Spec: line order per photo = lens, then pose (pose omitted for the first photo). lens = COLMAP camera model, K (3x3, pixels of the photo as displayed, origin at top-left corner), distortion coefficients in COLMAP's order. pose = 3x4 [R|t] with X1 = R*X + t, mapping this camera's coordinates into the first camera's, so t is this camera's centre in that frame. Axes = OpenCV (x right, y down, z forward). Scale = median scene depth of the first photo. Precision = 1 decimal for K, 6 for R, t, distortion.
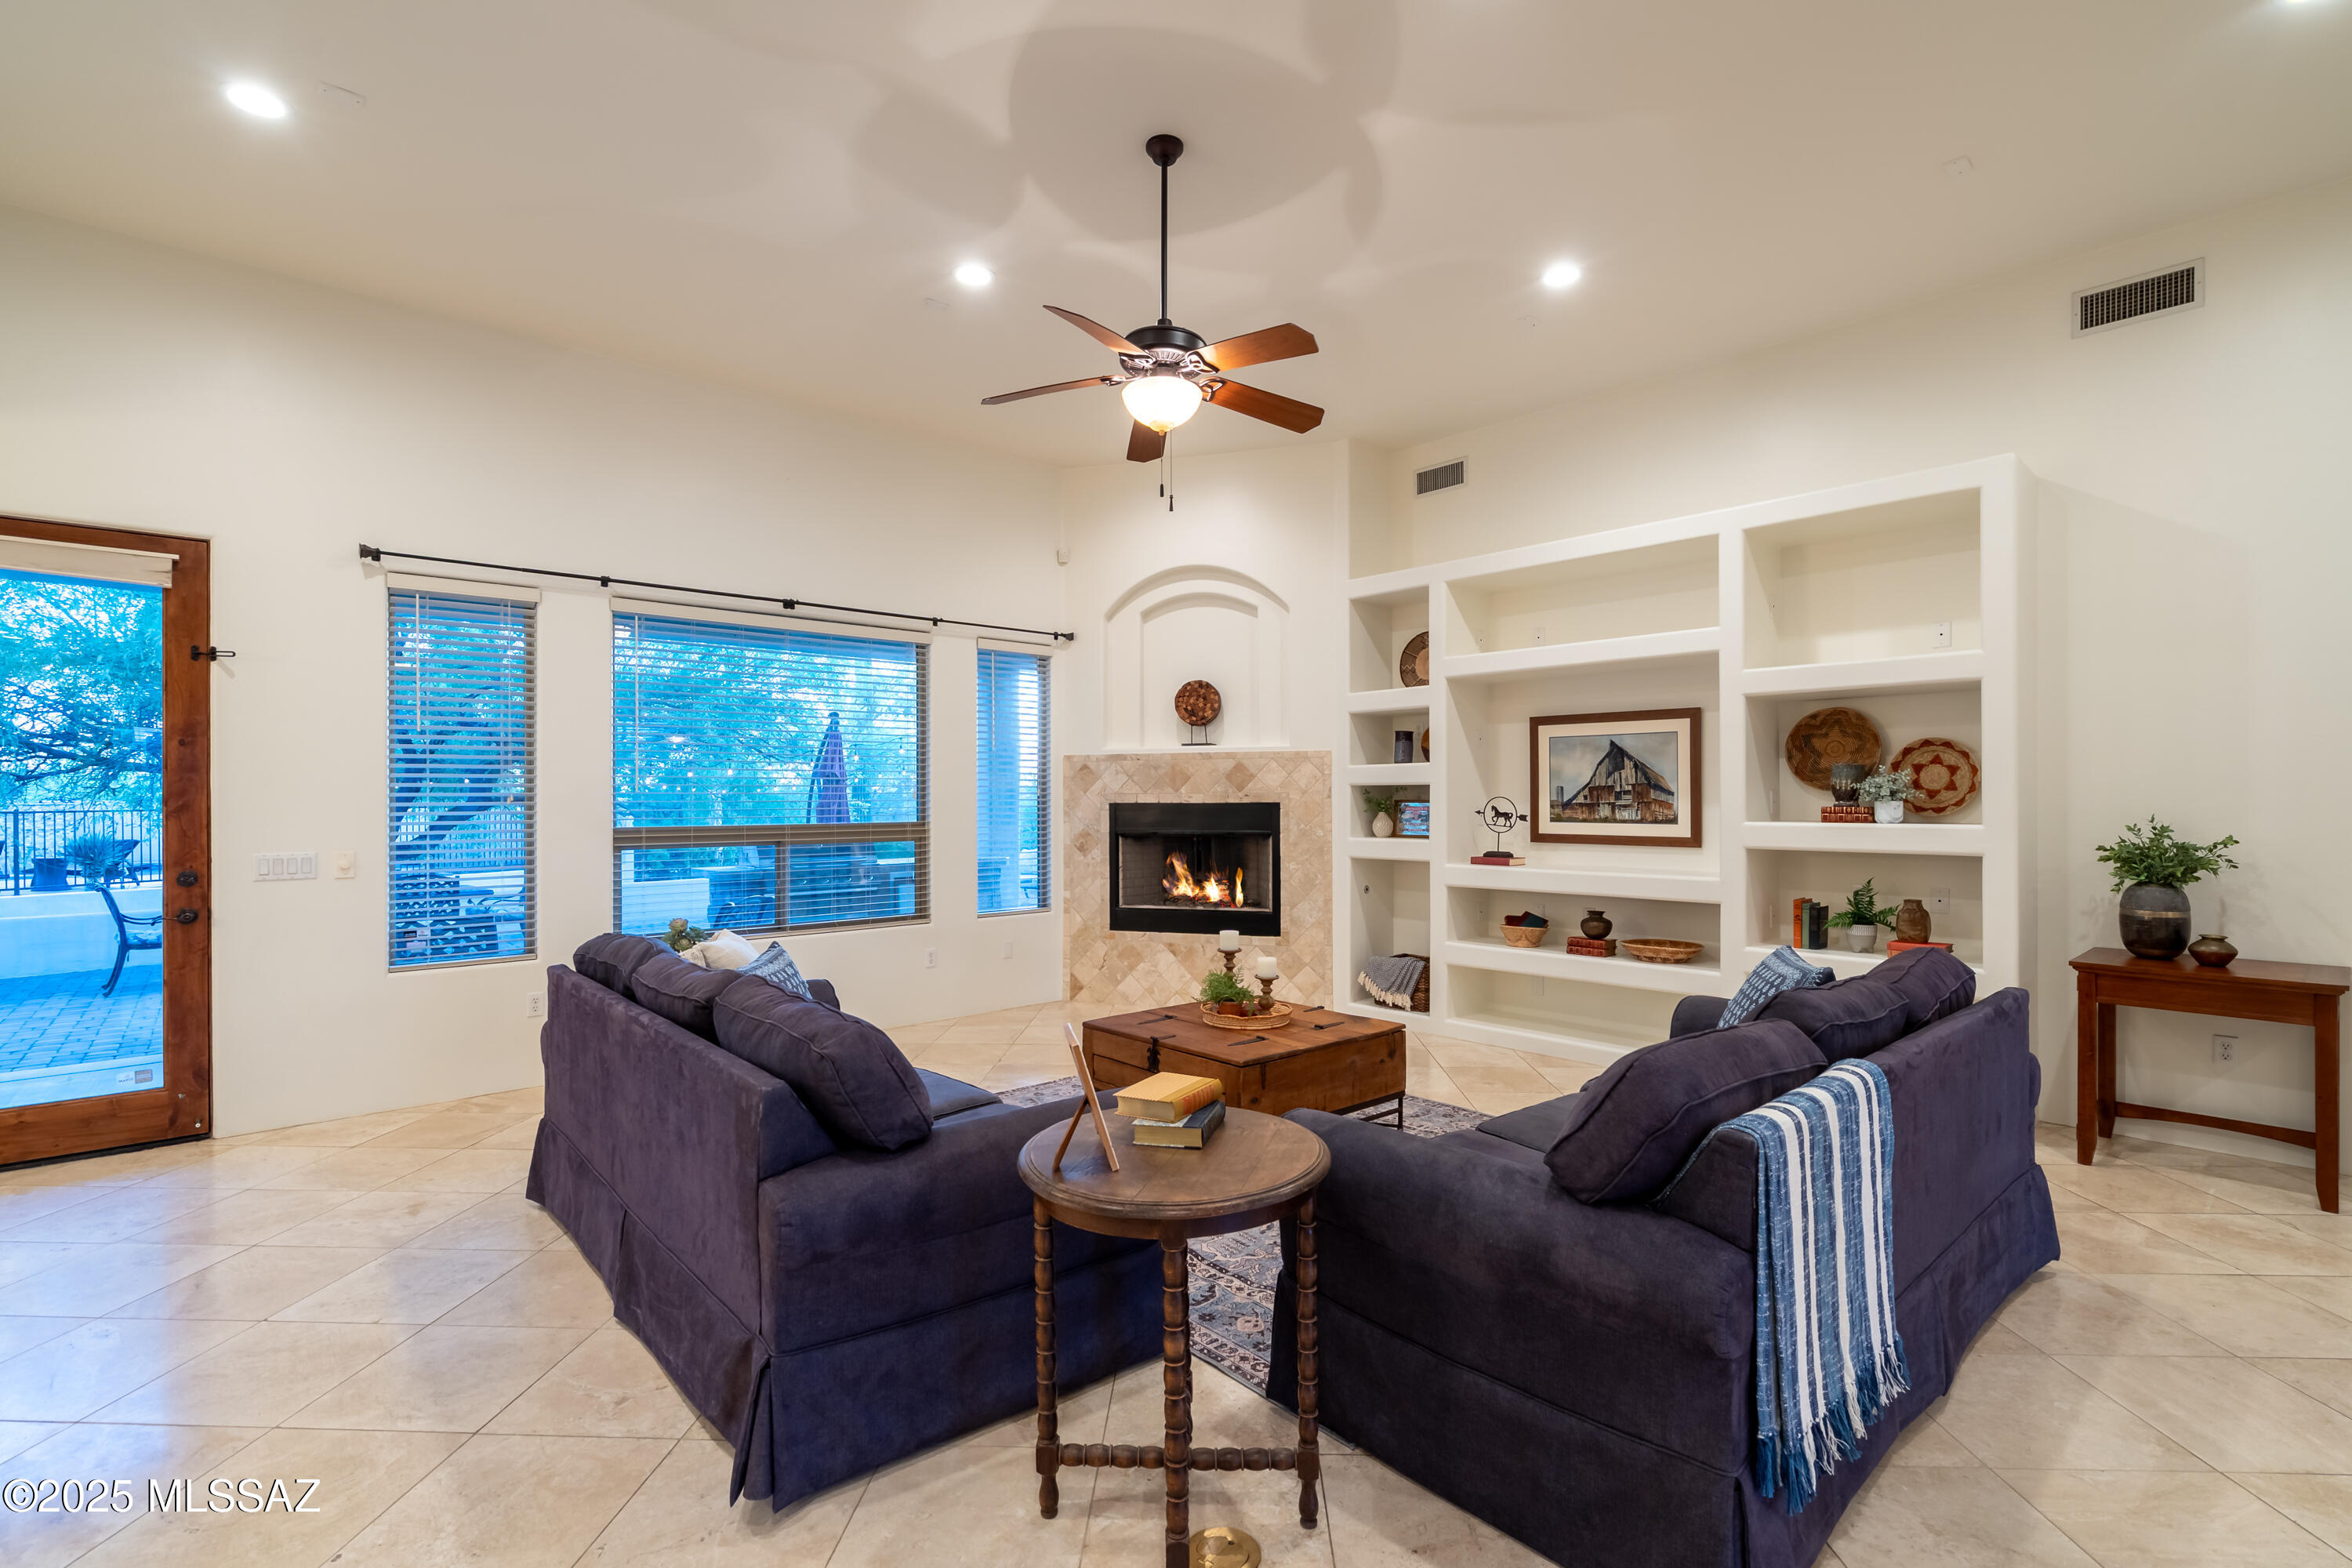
lens RADIAL K [[1078.9, 0, 1184.7], [0, 1078.9, 794.6], [0, 0, 1]] dist [-0.004801, 0.001018]
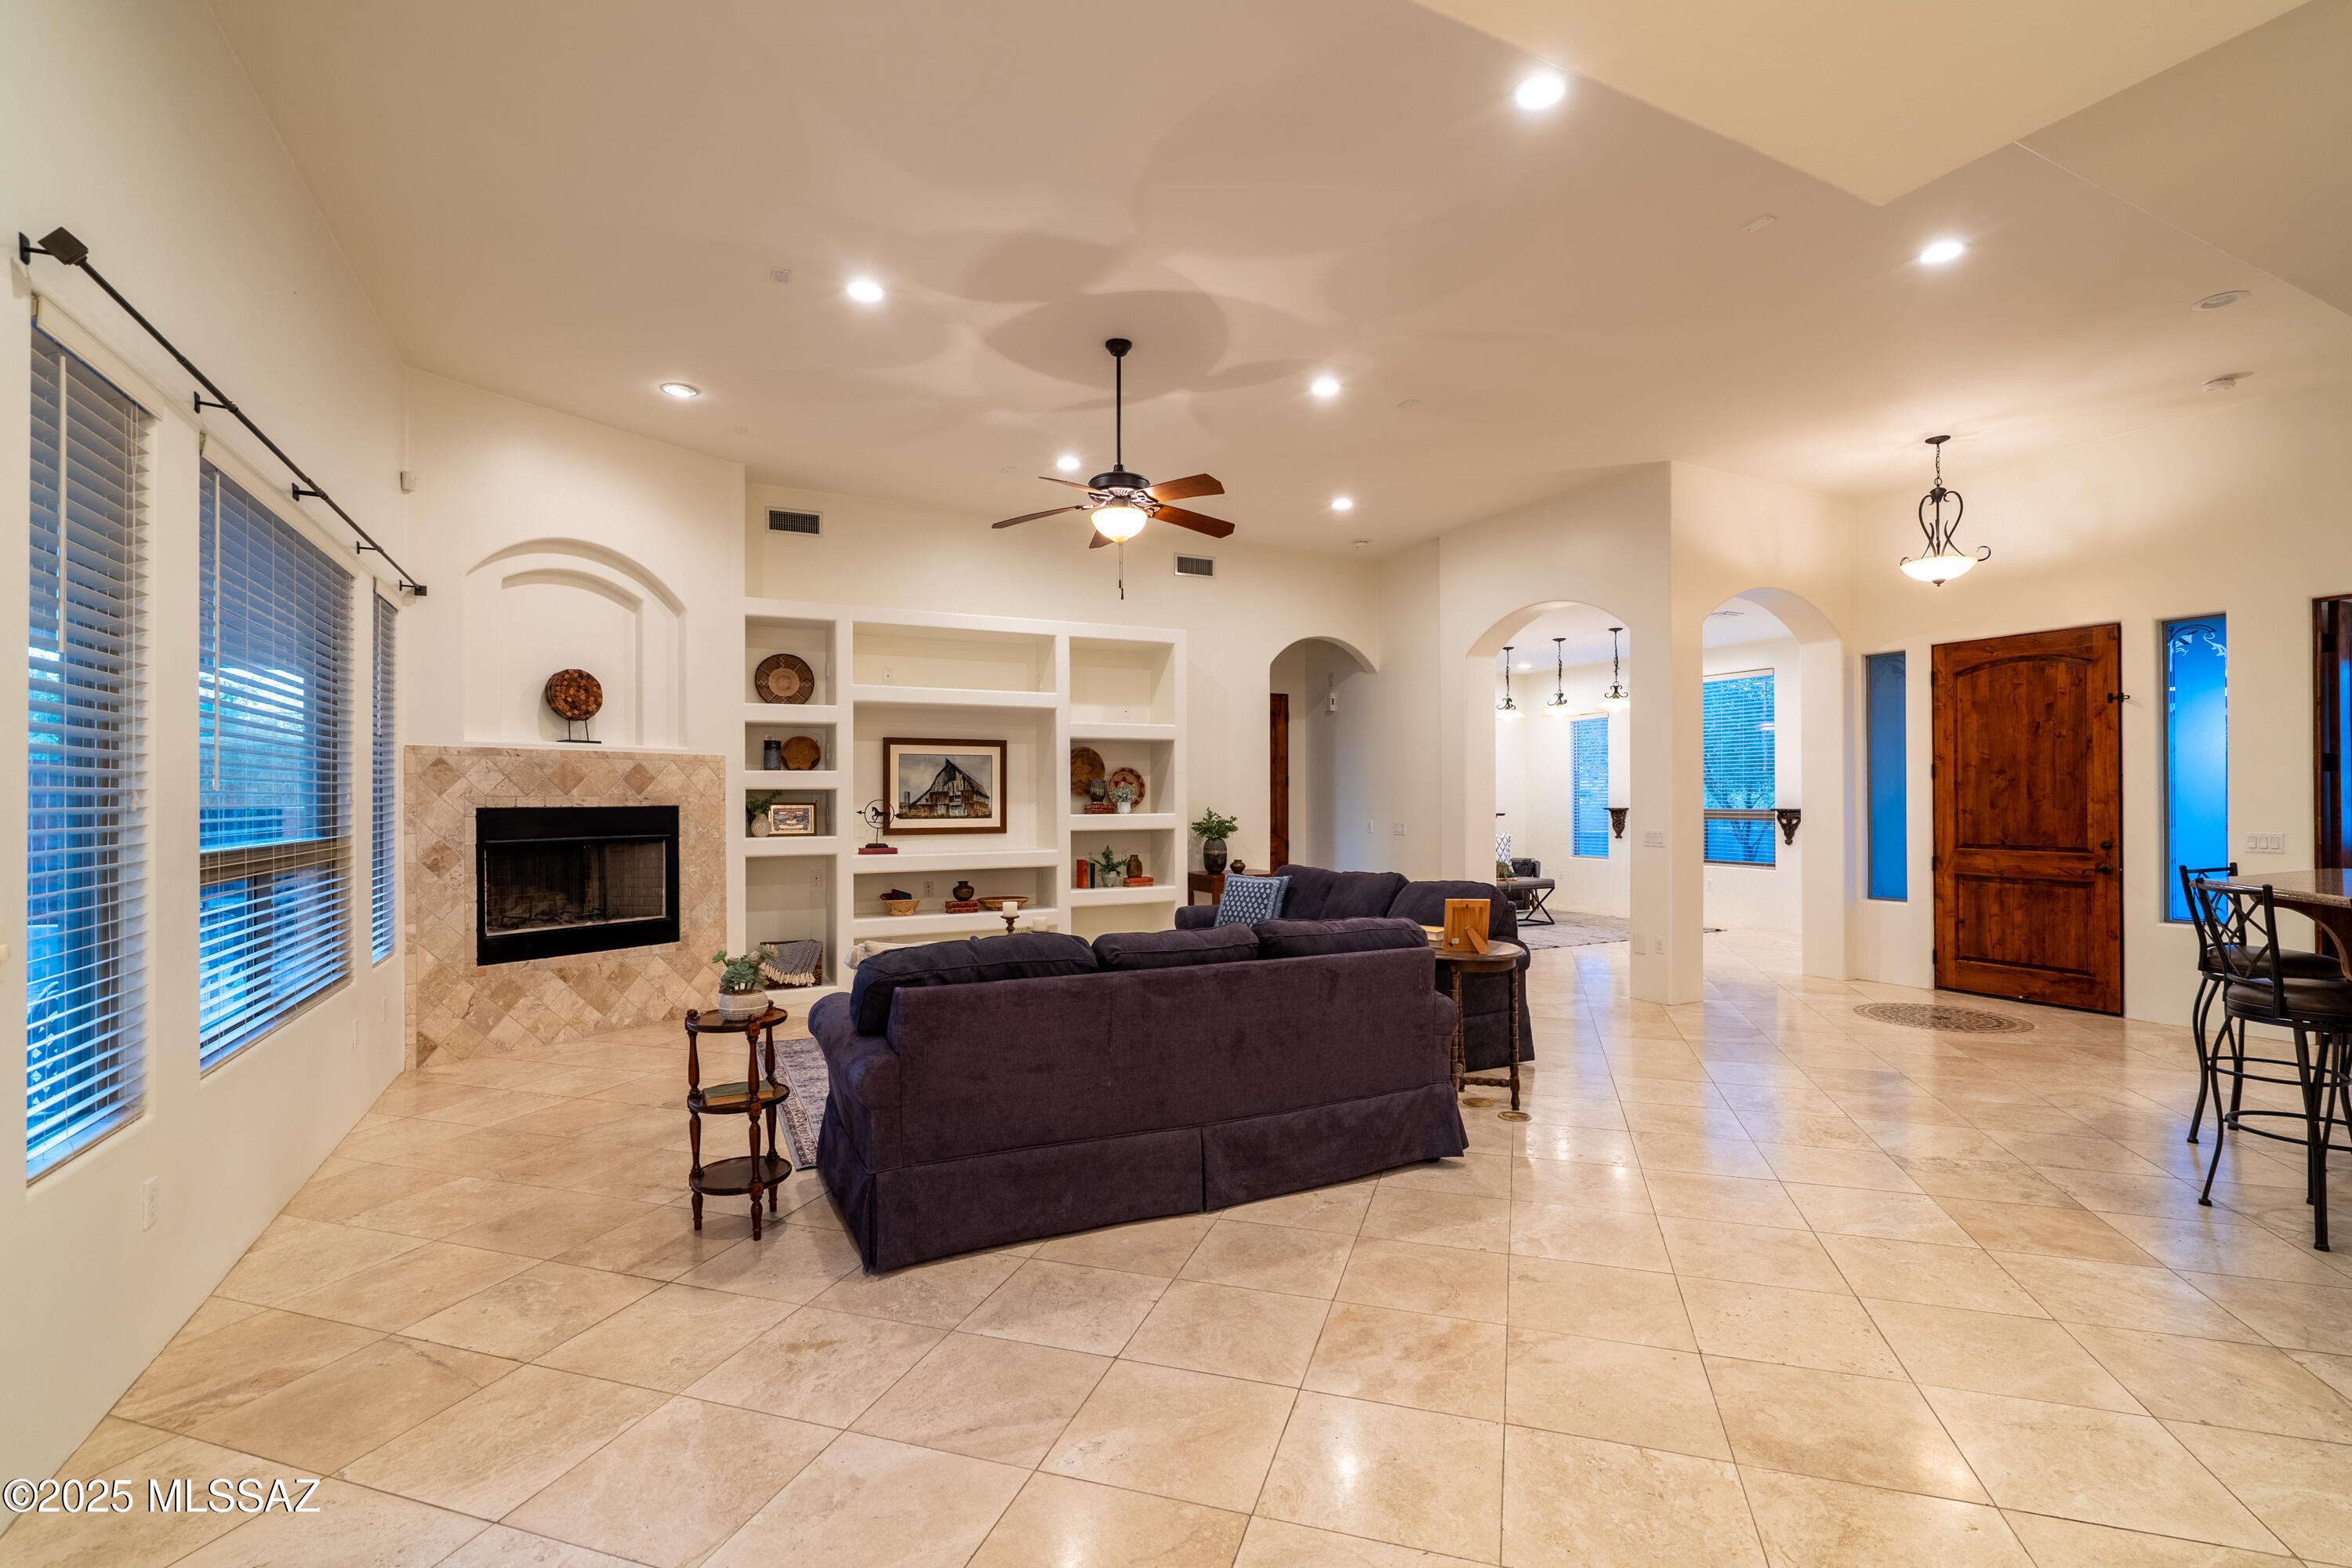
lens RADIAL K [[1078.9, 0, 1188.9], [0, 1078.9, 786.4], [0, 0, 1]] dist [-0.004801, 0.001018]
pose [[0.252856, 0.011873, 0.967431, -0.813805], [0.000671, 0.999922, -0.012447, 0.002393], [-0.967504, 0.003797, 0.252829, 0.324905]]
